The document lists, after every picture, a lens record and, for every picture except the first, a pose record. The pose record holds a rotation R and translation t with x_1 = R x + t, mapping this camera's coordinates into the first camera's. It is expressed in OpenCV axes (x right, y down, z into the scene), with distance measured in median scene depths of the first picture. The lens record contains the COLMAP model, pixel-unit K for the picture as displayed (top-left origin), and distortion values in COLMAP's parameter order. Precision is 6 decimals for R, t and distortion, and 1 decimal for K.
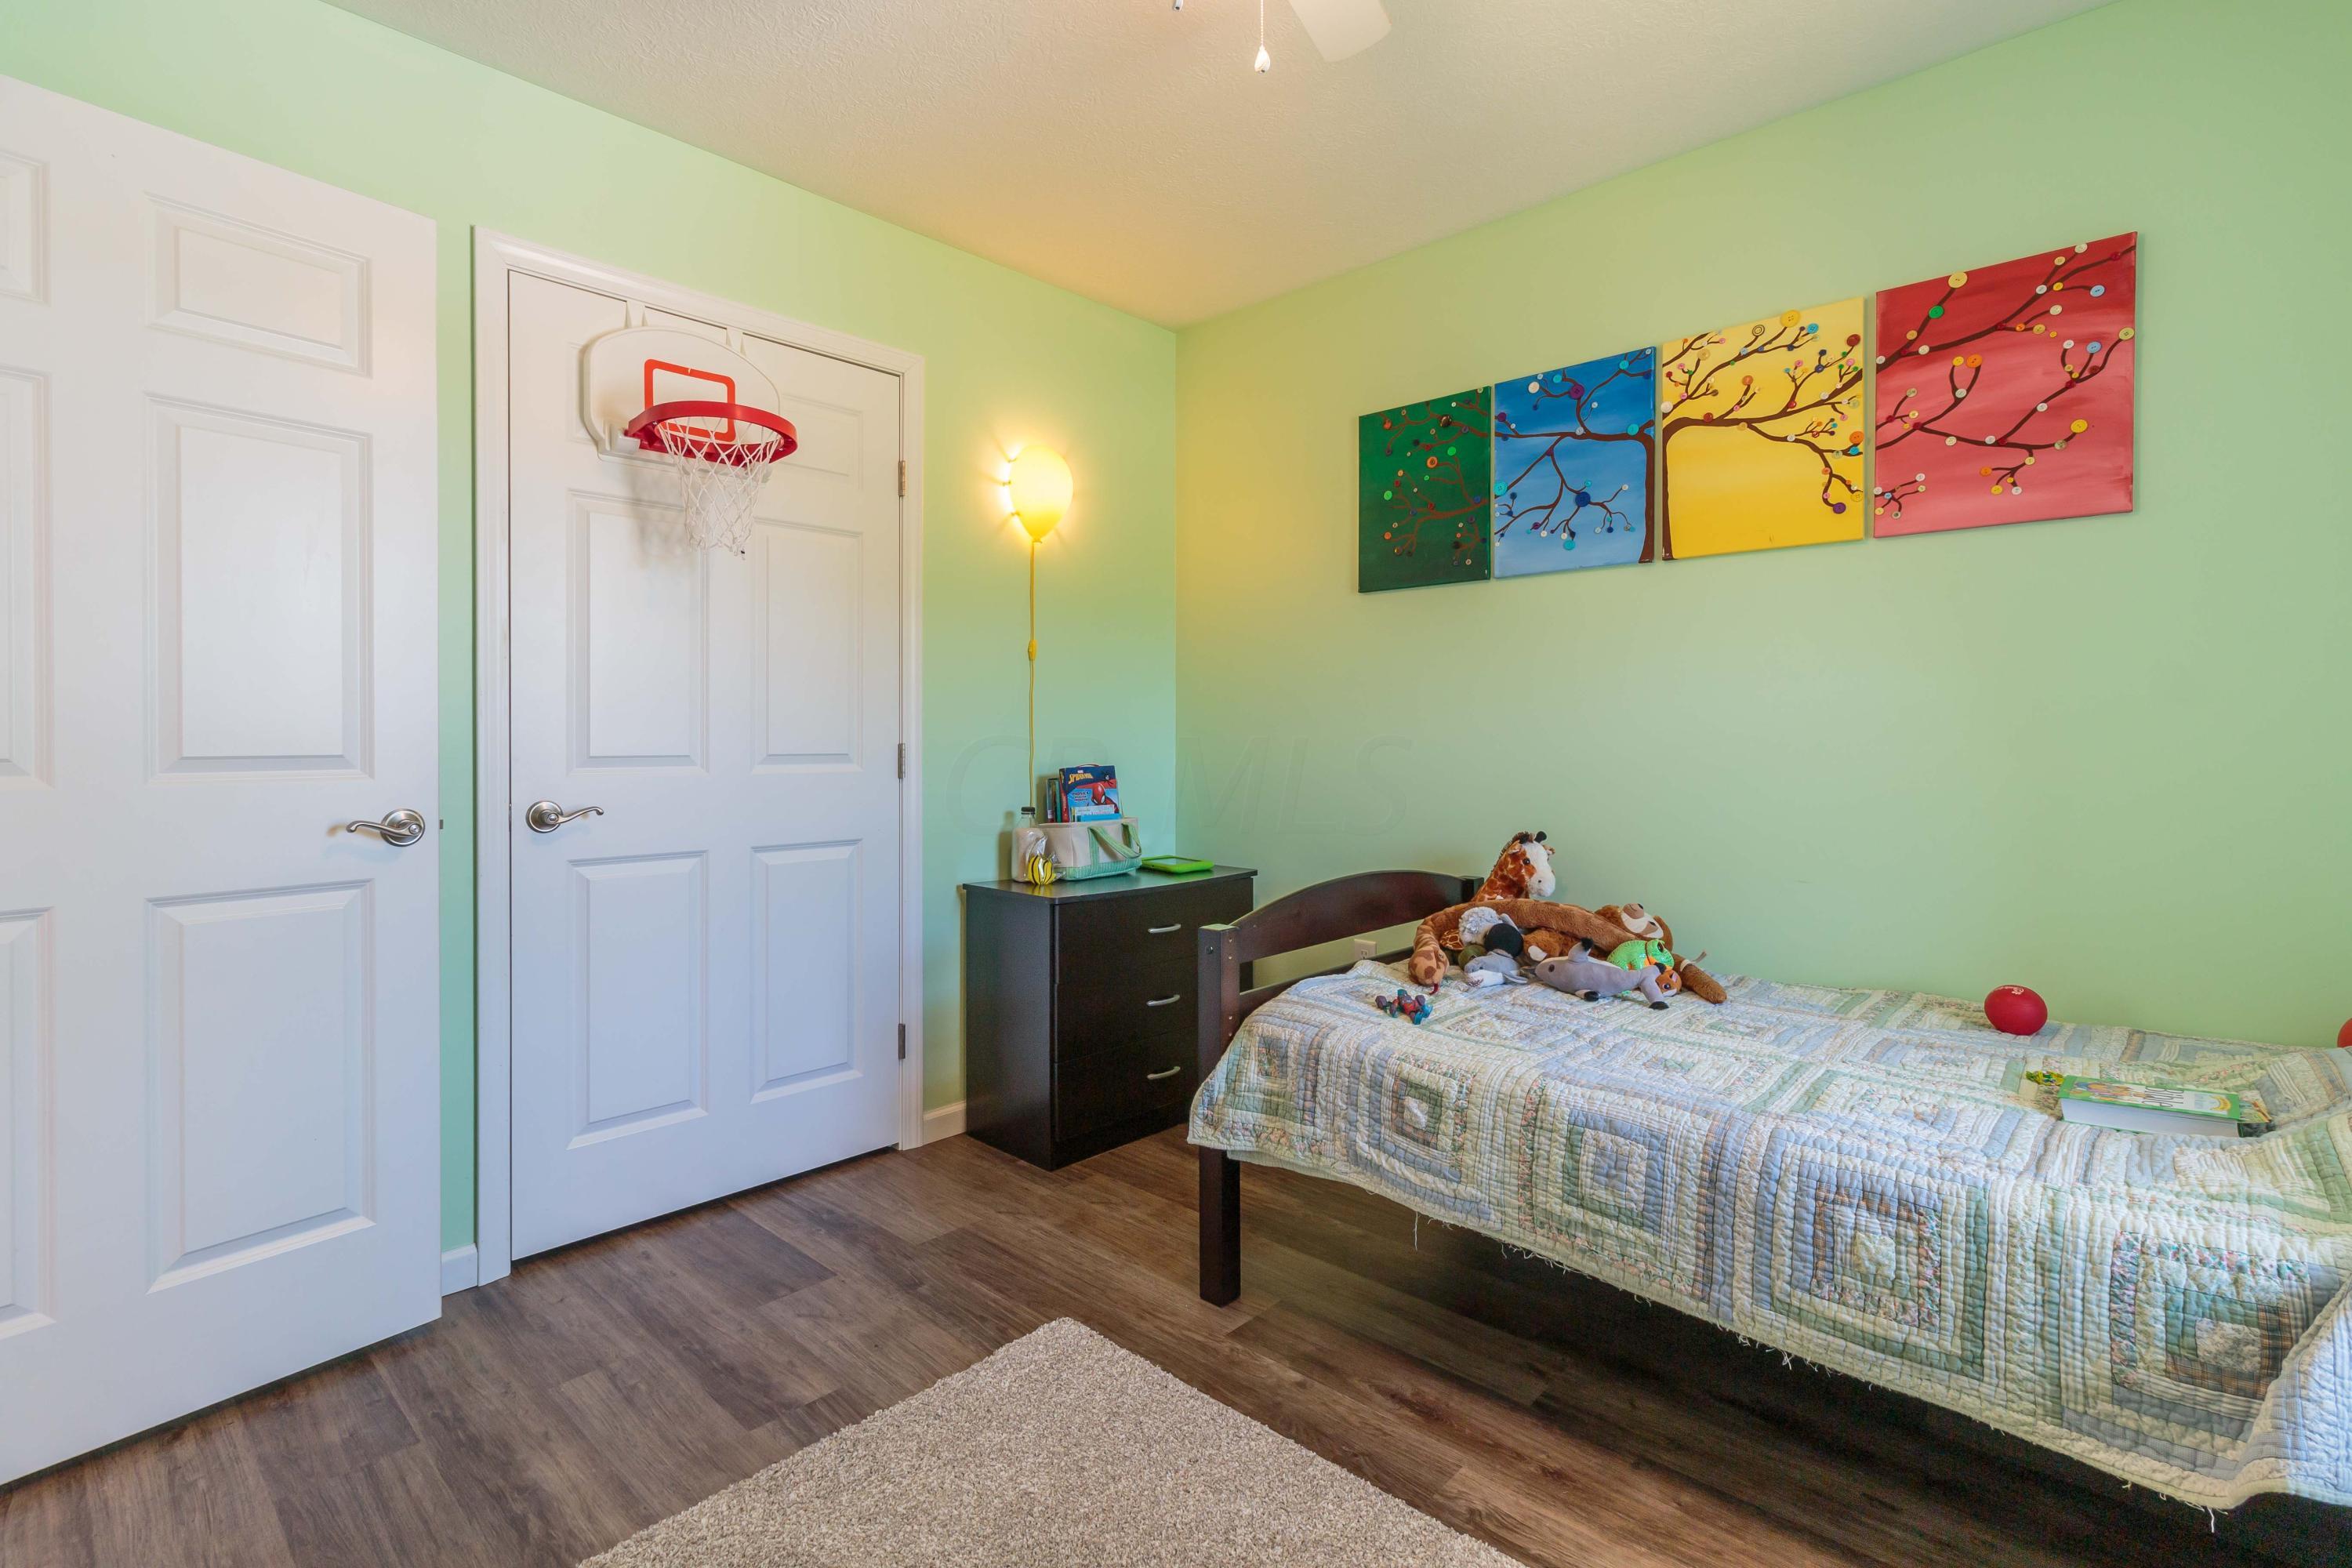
lens RADIAL K [[1098.4, 0, 1187.1], [0, 1098.4, 753.1], [0, 0, 1]] dist [0.001944, 0.000006]
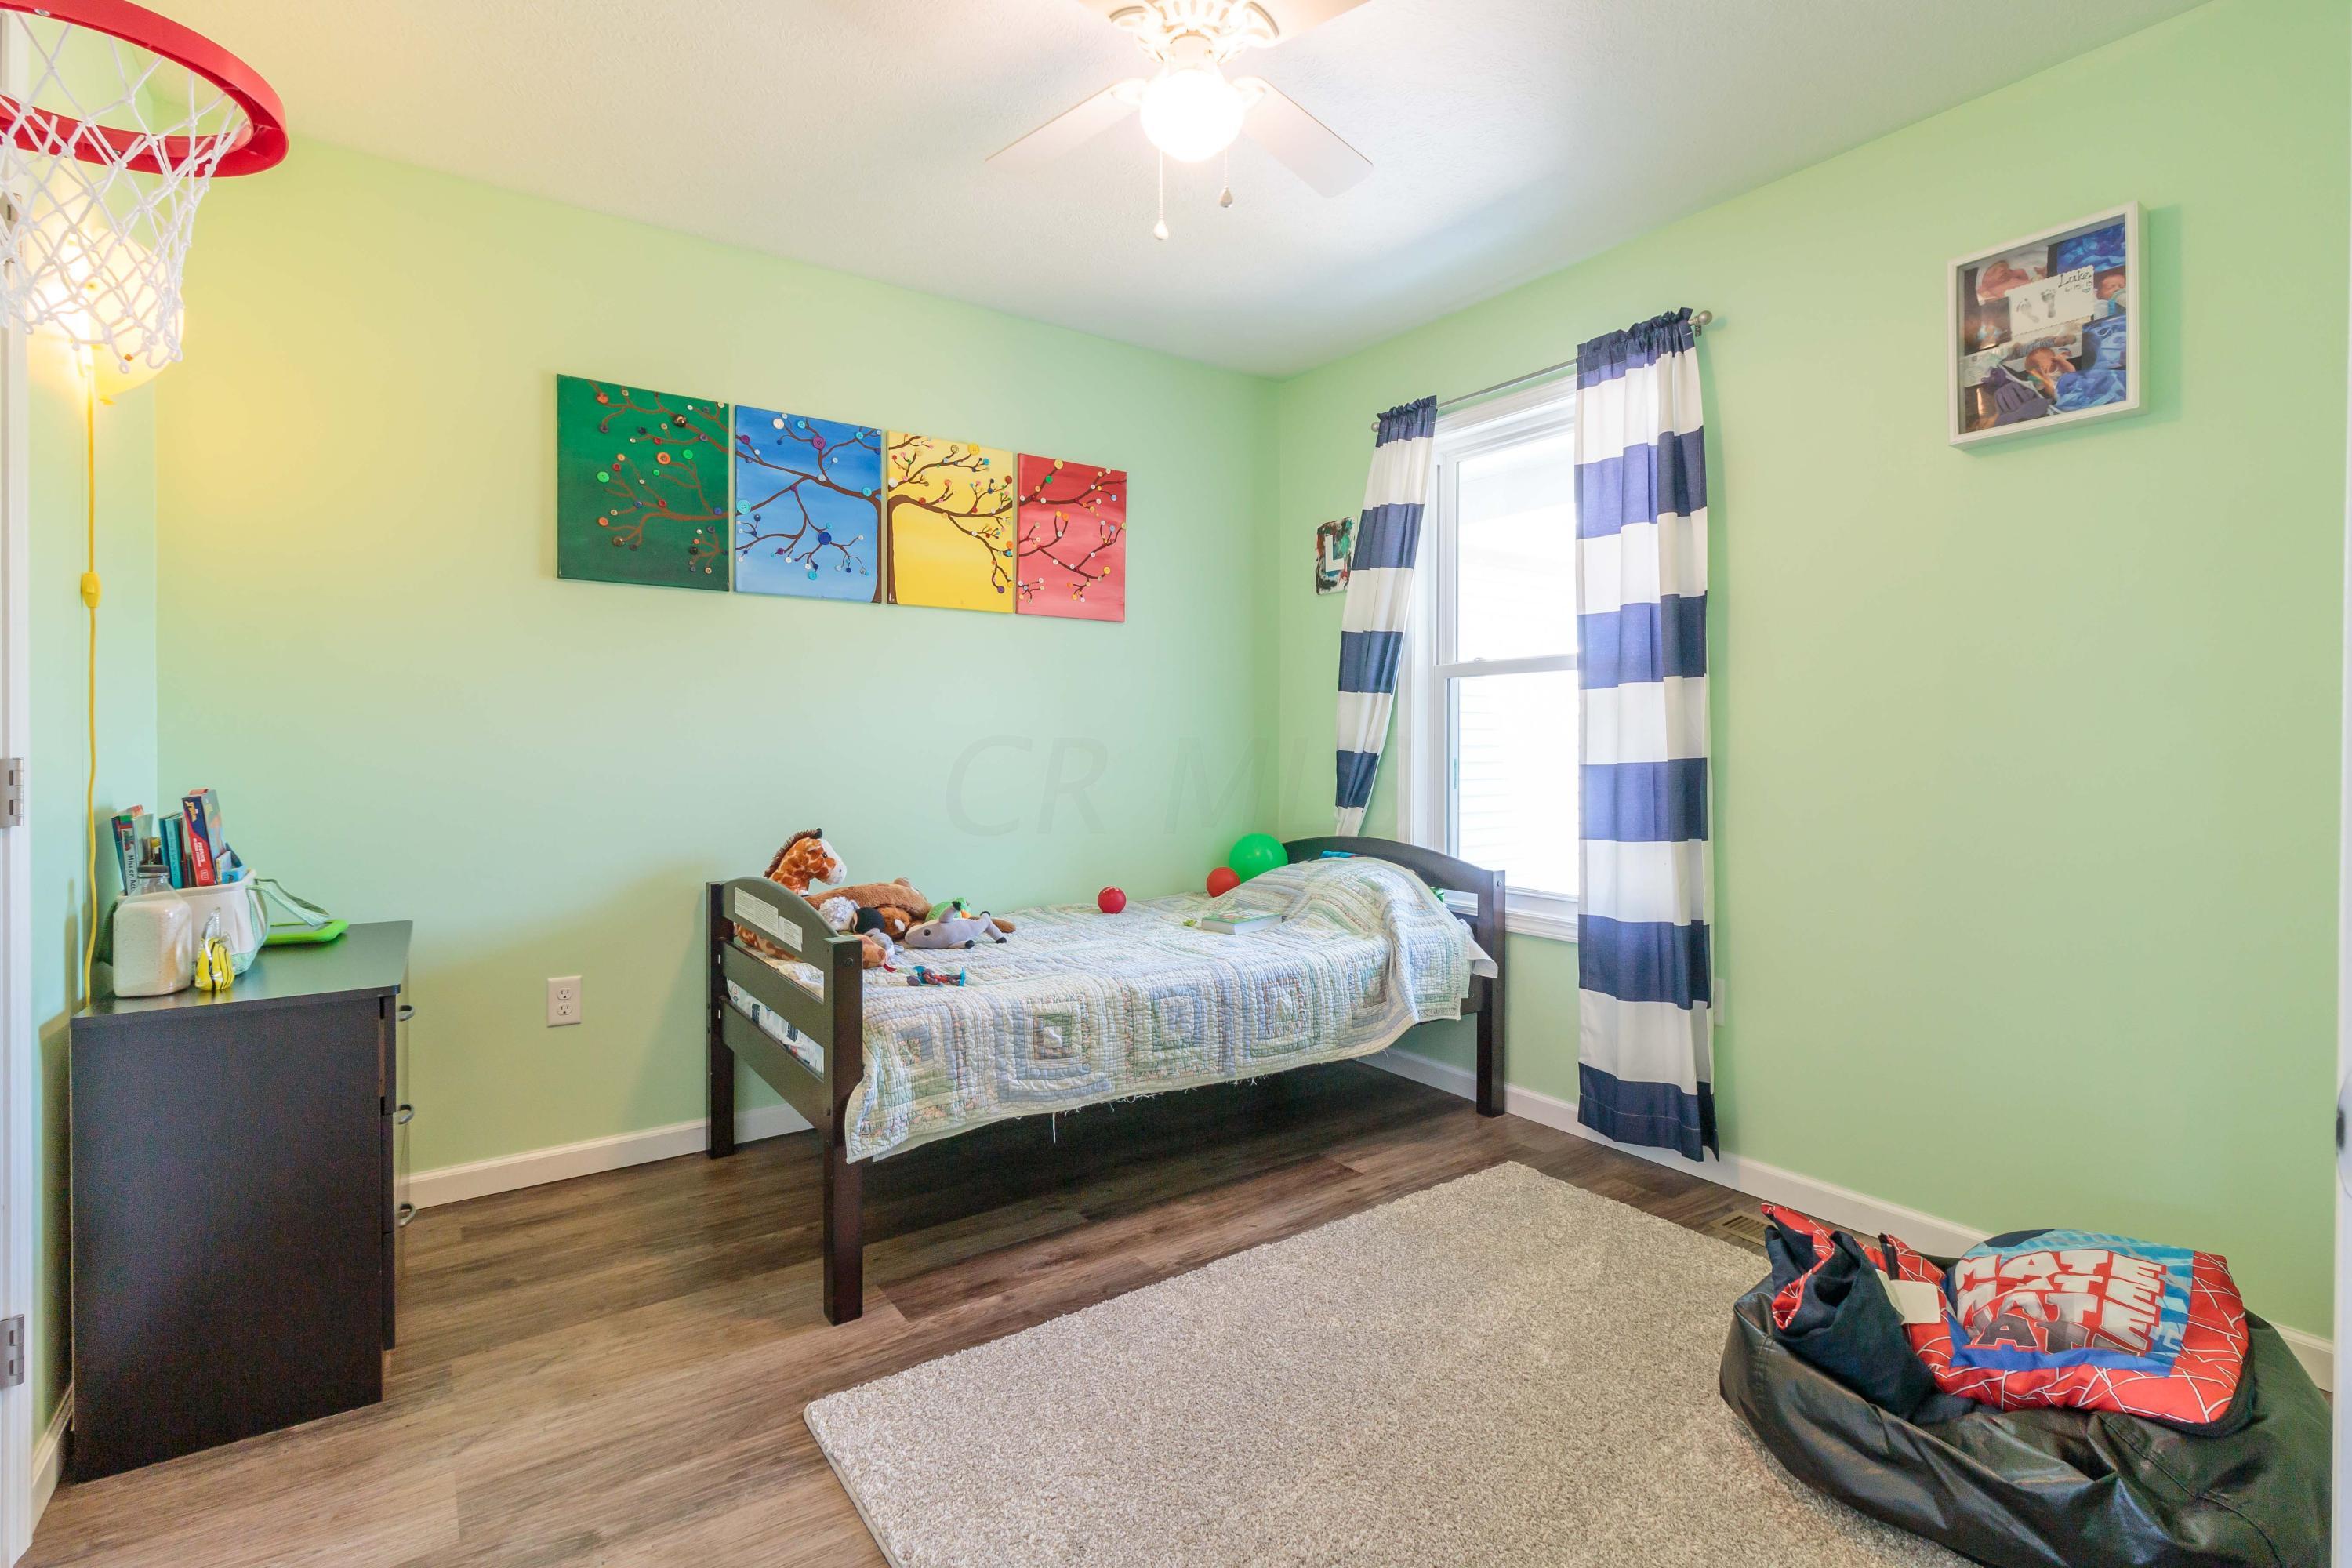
lens RADIAL K [[1098.4, 0, 1176.7], [0, 1098.4, 763.7], [0, 0, 1]] dist [0.001944, 0.000006]
pose [[0.198669, -0.018645, 0.979889, -0.847567], [0.012323, 0.999788, 0.016525, -0.010781], [-0.979989, 0.008792, 0.198857, 0.496390]]
